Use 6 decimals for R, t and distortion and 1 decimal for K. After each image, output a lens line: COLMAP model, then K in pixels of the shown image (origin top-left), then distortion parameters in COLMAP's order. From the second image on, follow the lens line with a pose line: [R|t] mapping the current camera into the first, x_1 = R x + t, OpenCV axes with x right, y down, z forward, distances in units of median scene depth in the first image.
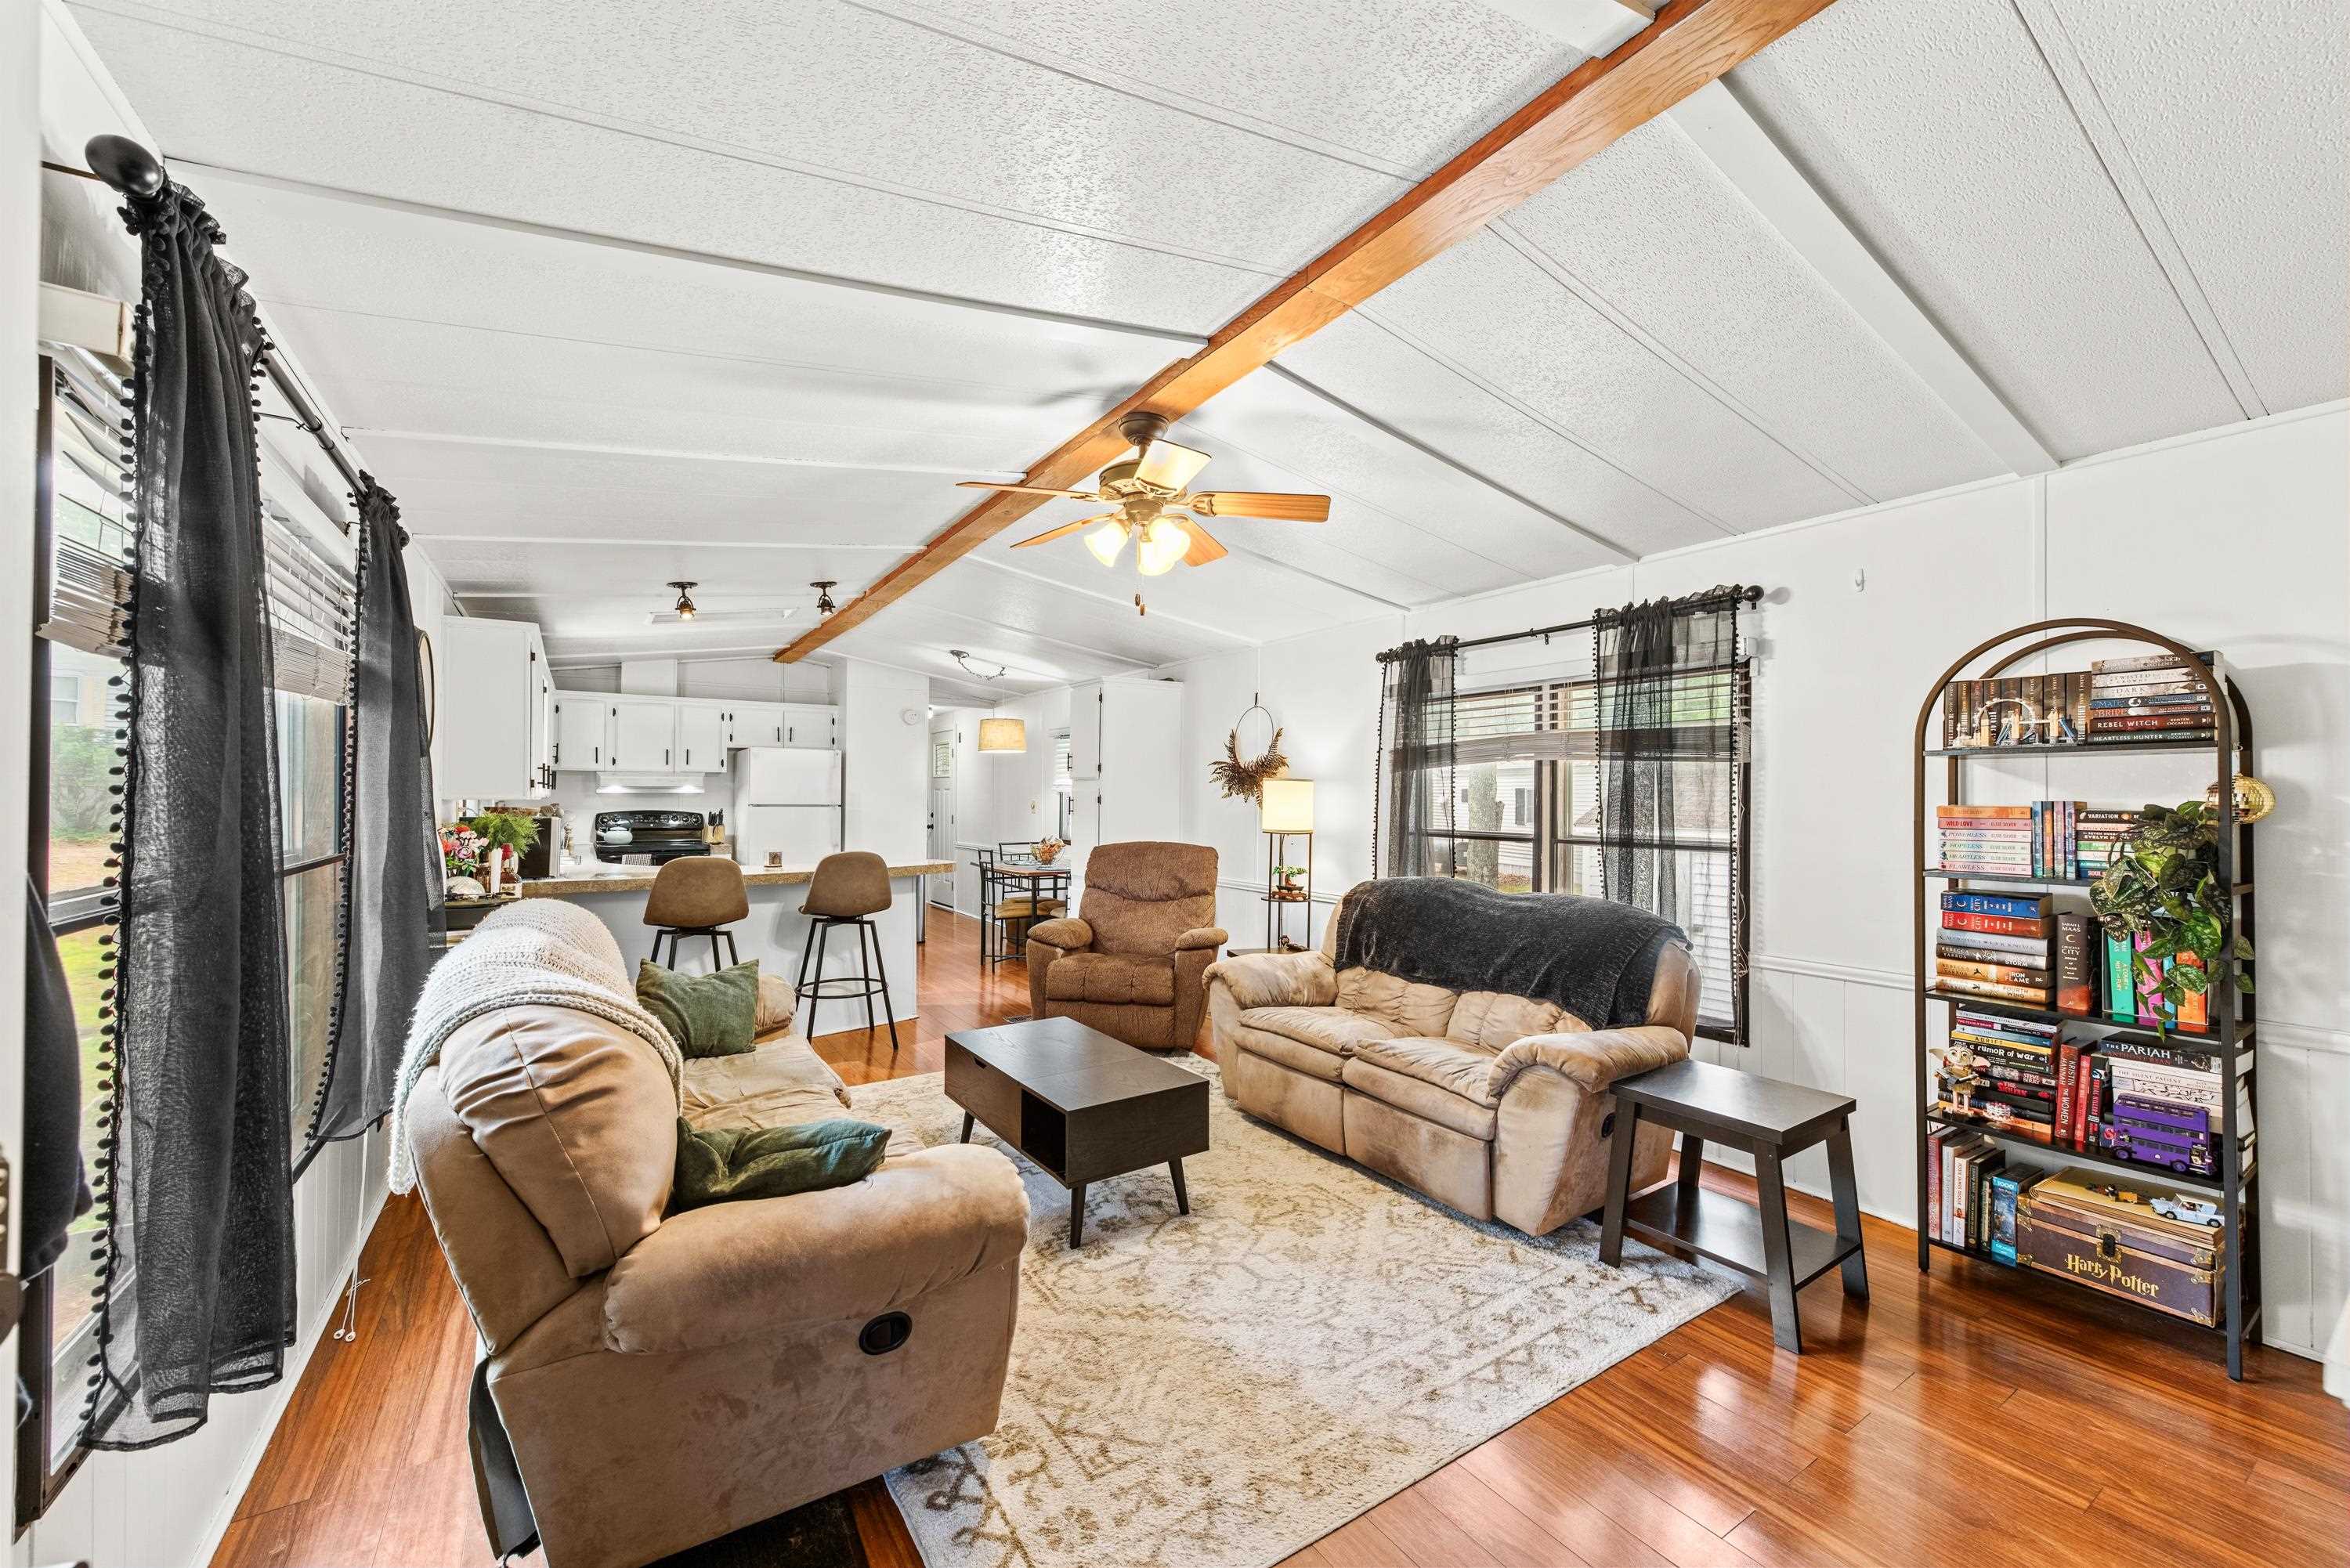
lens RADIAL K [[916.1, 0, 1187.0], [0, 916.1, 788.7], [0, 0, 1]] dist [0.018390, -0.000598]
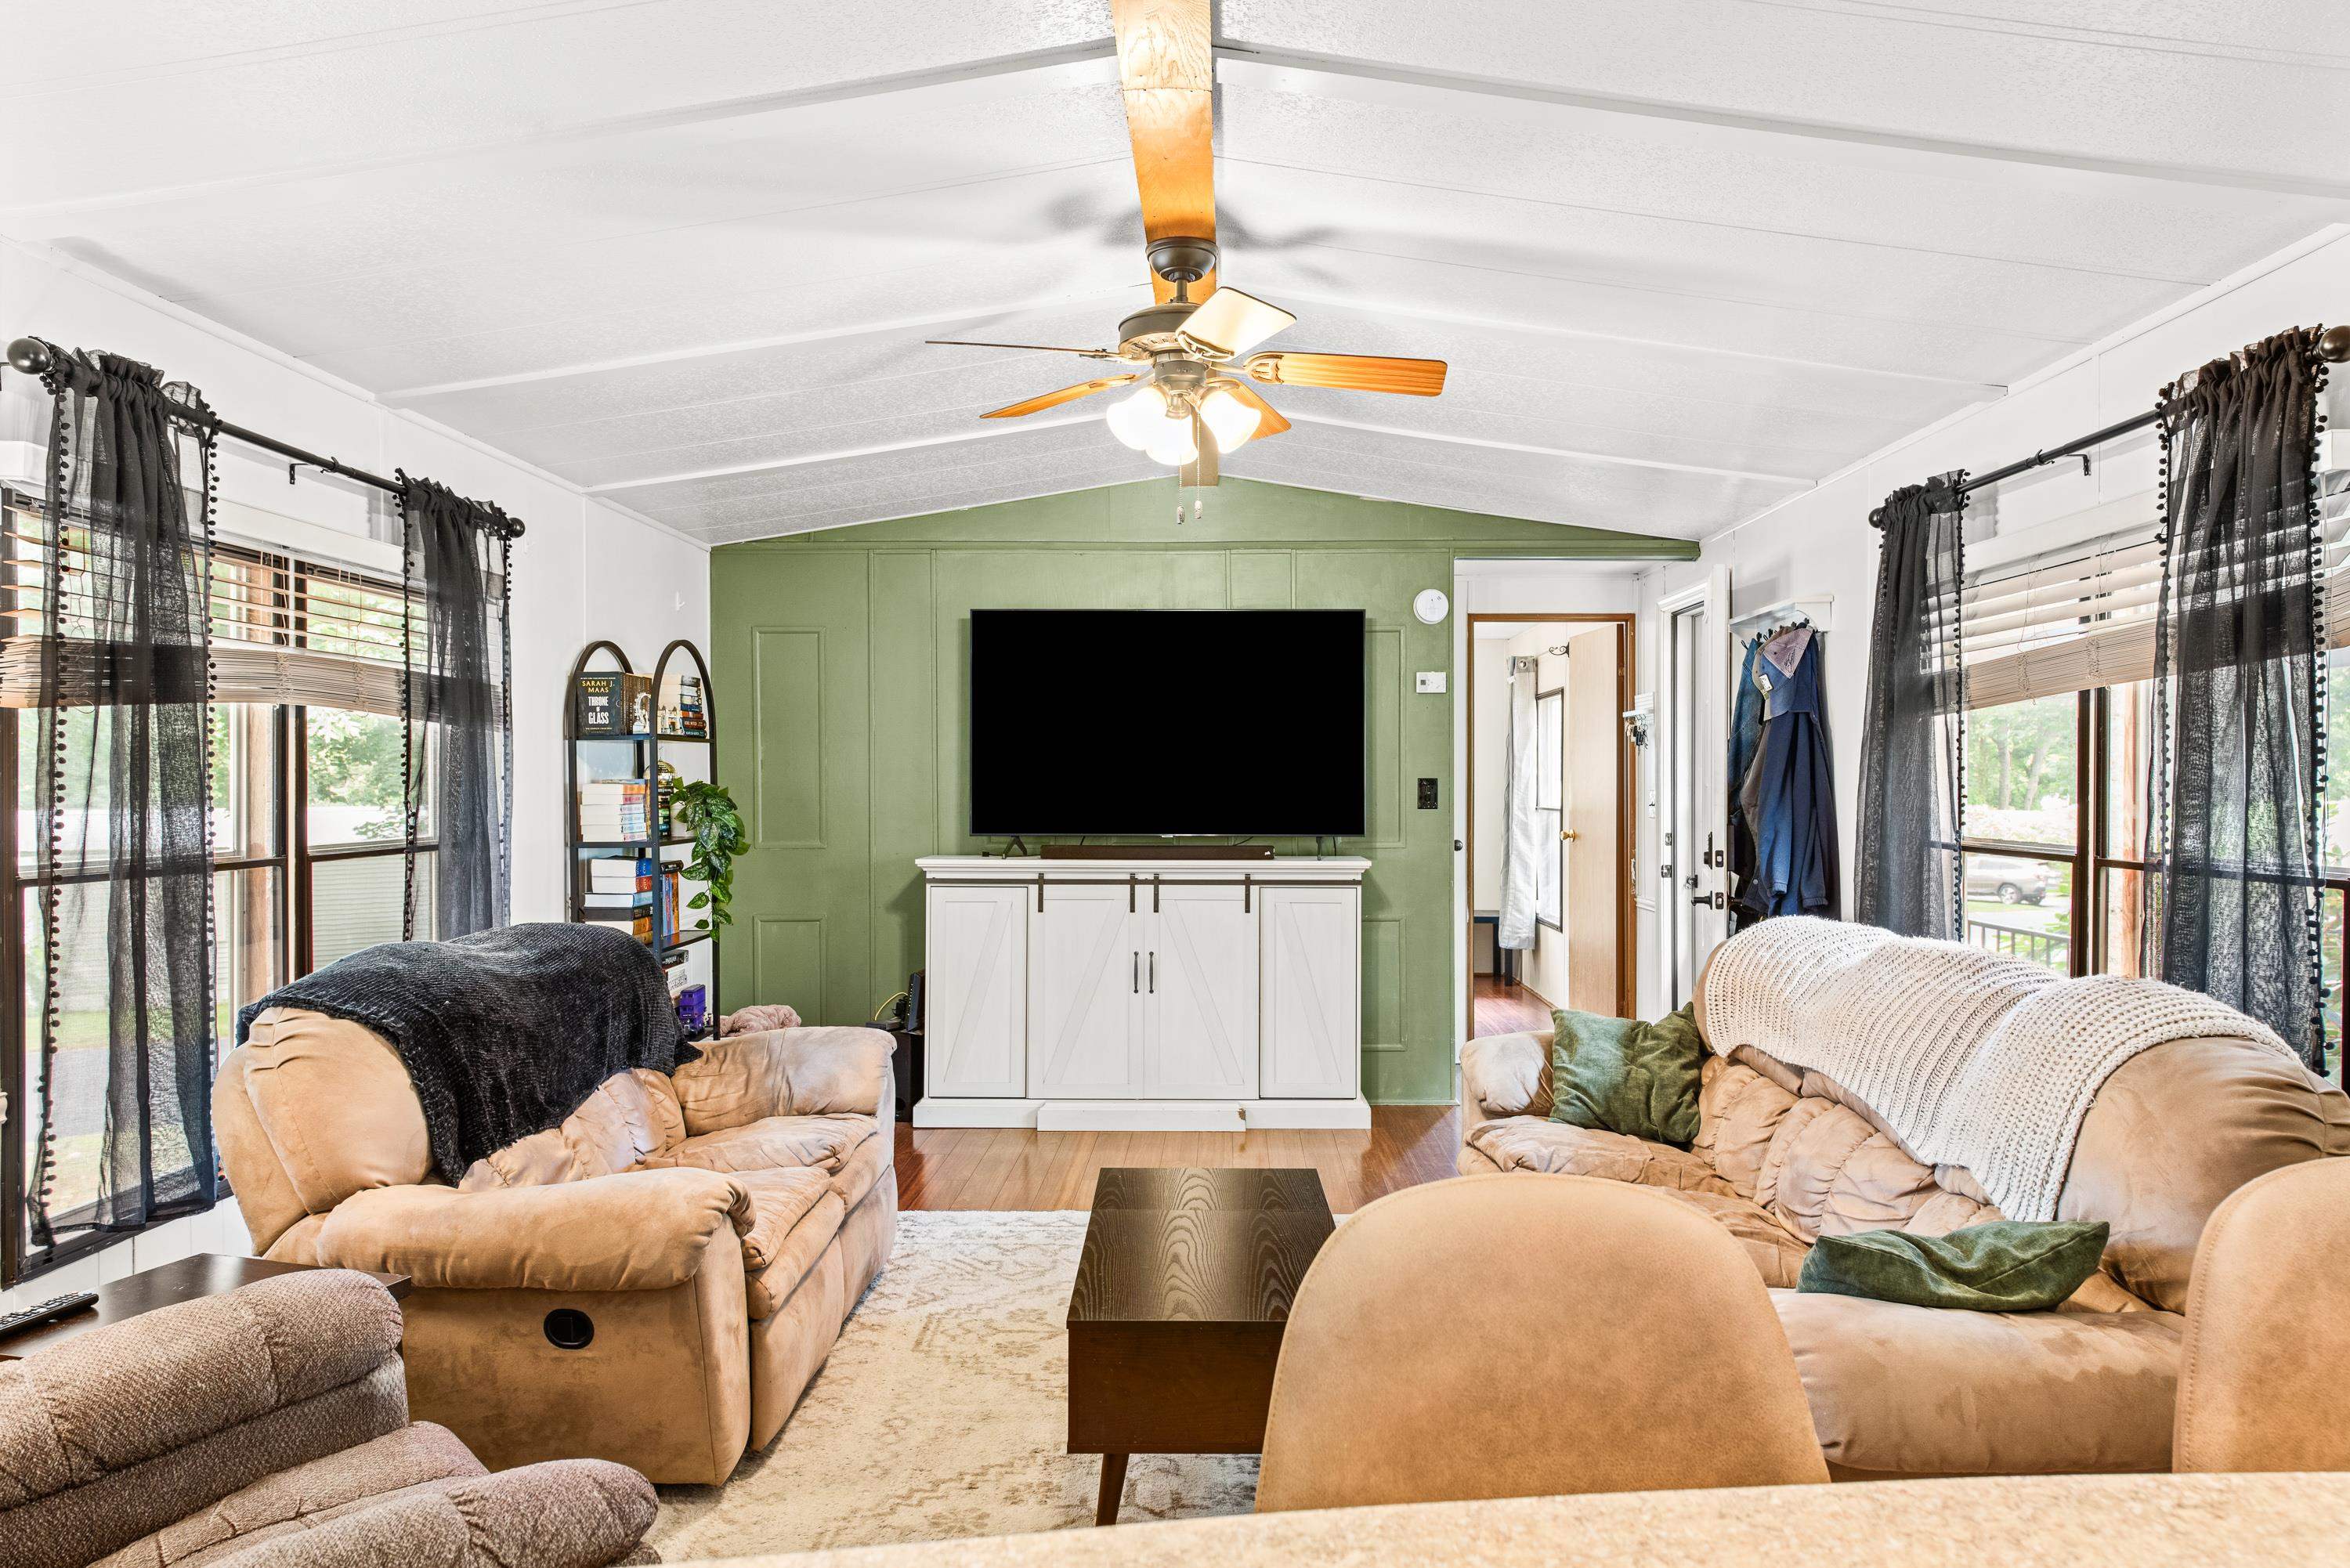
lens RADIAL K [[1629.2, 0, 1178.8], [0, 1629.2, 786.1], [0, 0, 1]] dist [0.003155, 0.000380]
pose [[-0.820282, -0.006780, 0.571918, -0.557852], [-0.005021, 0.999977, 0.004653, 0.008637], [-0.571937, 0.000945, -0.820297, 1.483432]]
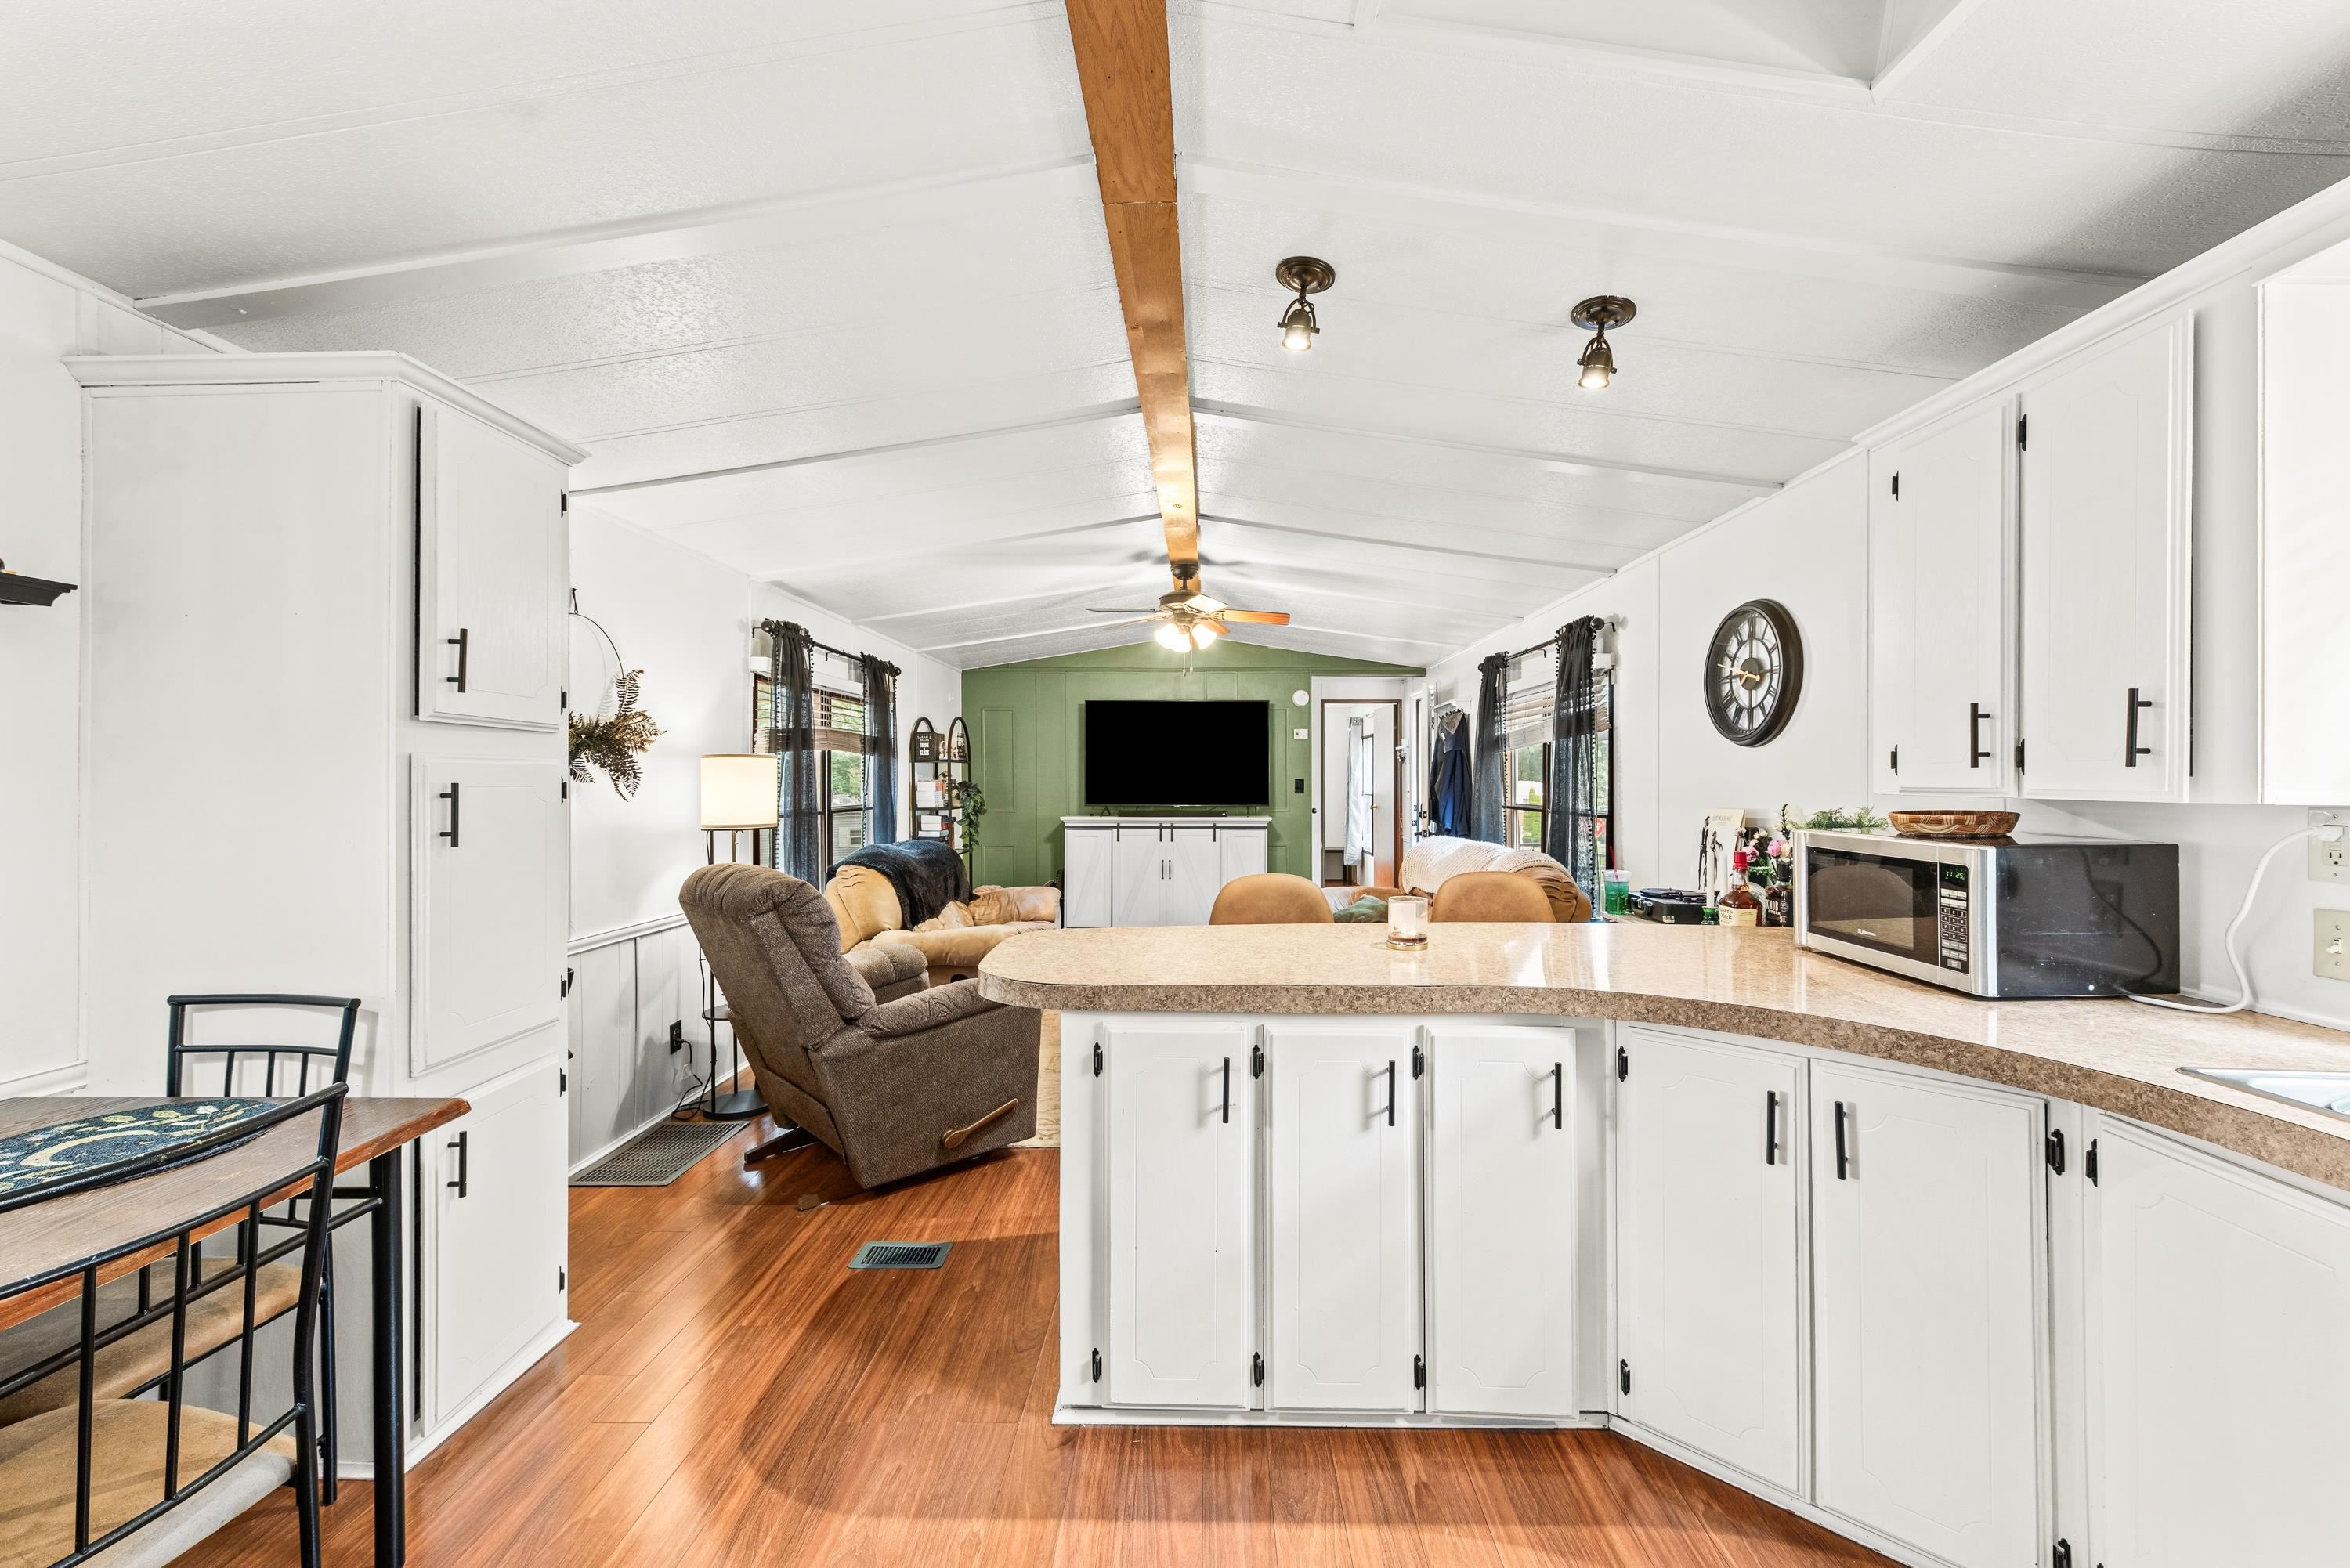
lens RADIAL K [[916.1, 0, 1172.8], [0, 916.1, 776.6], [0, 0, 1]] dist [0.018390, -0.000598]
pose [[-0.815485, -0.001412, 0.578776, -0.762523], [-0.004106, 0.999986, -0.003346, 0.009634], [-0.578764, -0.005105, -0.815479, 1.784866]]
